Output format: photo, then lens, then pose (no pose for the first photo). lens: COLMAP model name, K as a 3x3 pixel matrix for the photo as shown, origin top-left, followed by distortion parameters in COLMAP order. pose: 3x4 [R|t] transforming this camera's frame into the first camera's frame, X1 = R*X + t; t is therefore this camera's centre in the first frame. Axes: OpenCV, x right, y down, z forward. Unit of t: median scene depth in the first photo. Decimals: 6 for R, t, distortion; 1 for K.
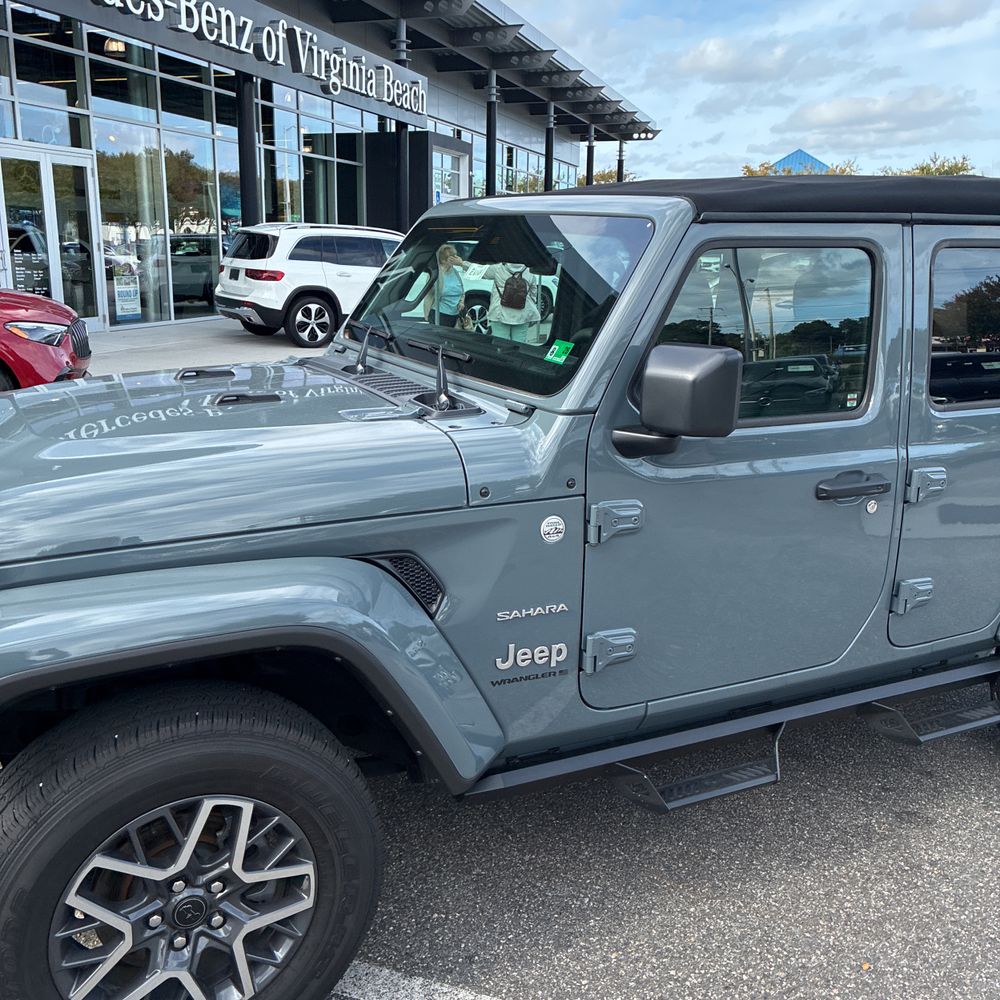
lens RADIAL K [[1017.2, 0, 491.3], [0, 1017.2, 497.3], [0, 0, 1]] dist [-0.007141, 0.046089]
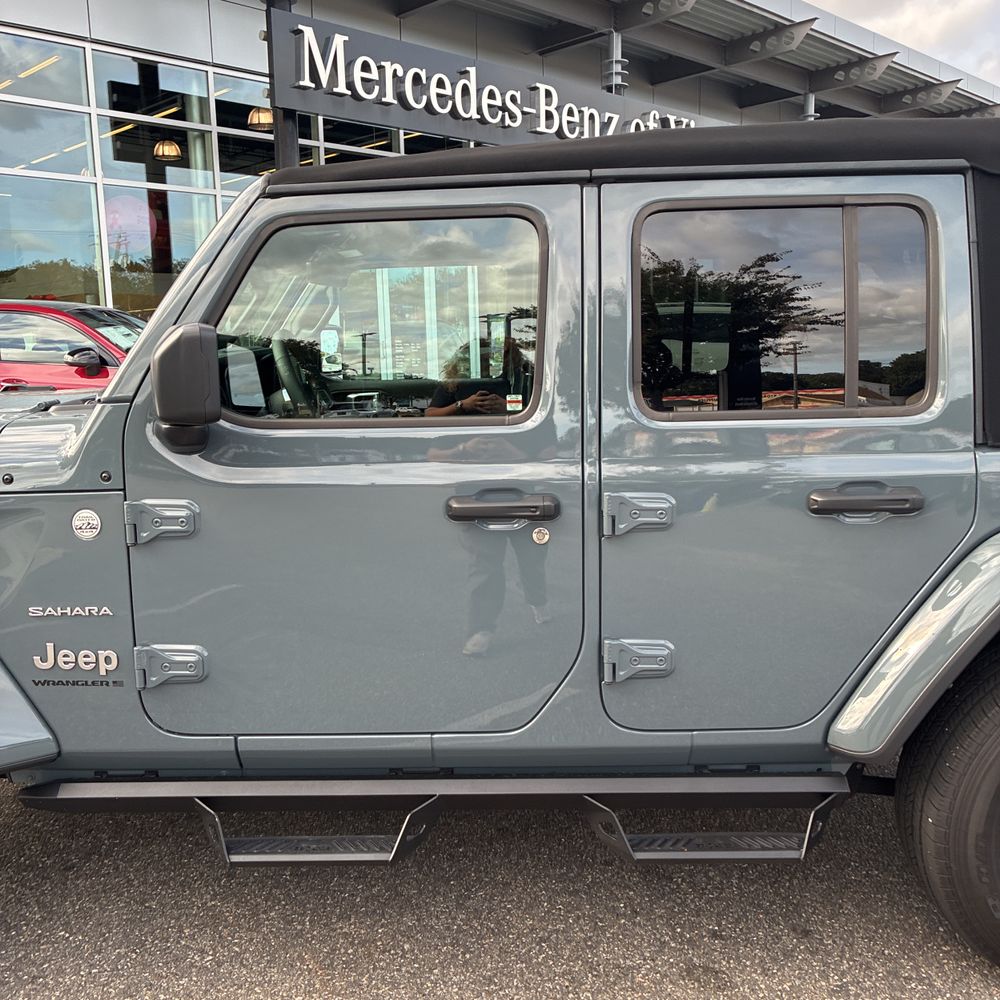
lens RADIAL K [[1008.0, 0, 479.7], [0, 1008.0, 497.4], [0, 0, 1]] dist [0.076506, -0.089224]
pose [[0.887849, 0.032112, -0.459013, 0.142593], [-0.073667, 0.994614, -0.072909, 0.008401], [0.454199, 0.098547, 0.885433, 0.056145]]
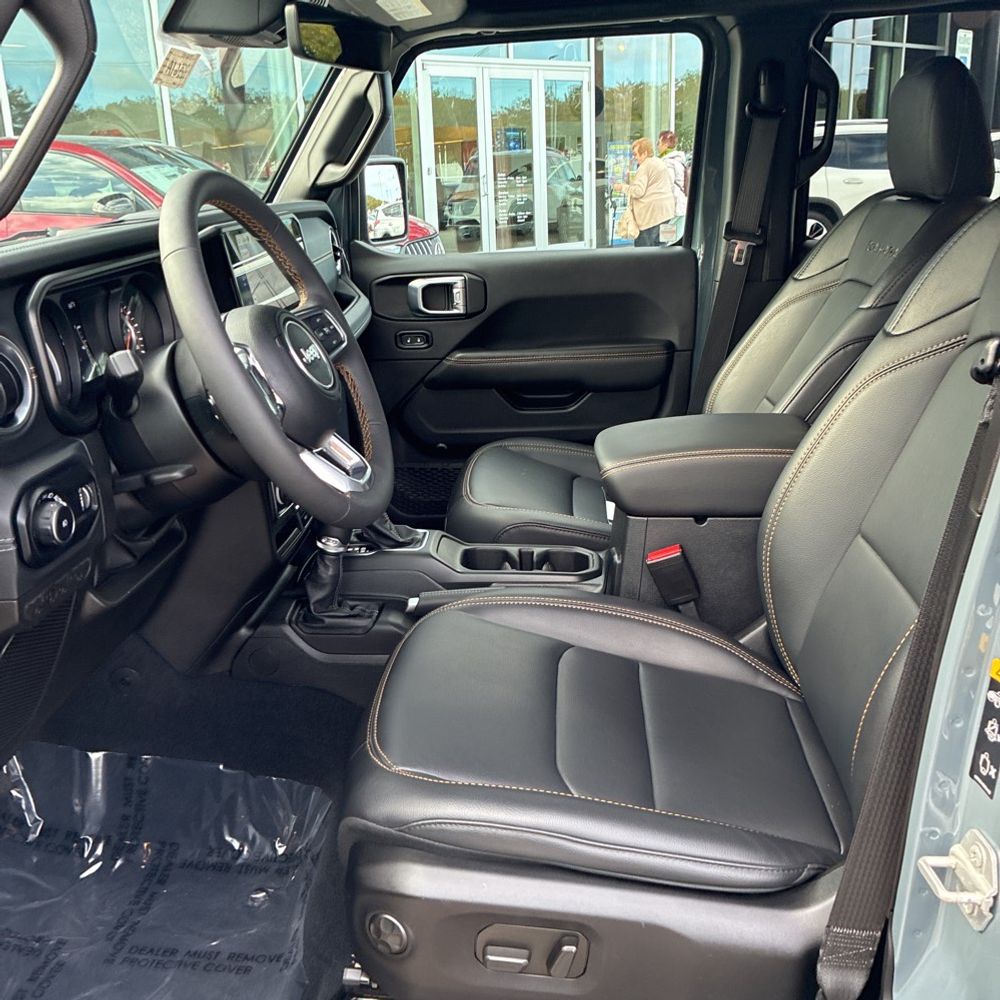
lens RADIAL K [[1022.7, 0, 495.7], [0, 1022.7, 486.4], [0, 0, 1]] dist [0.007749, 0.017007]
pose [[0.844292, 0.103118, -0.525868, 0.082222], [-0.073225, 0.994307, 0.077409, -0.018223], [0.530857, -0.026849, 0.847036, 0.151171]]
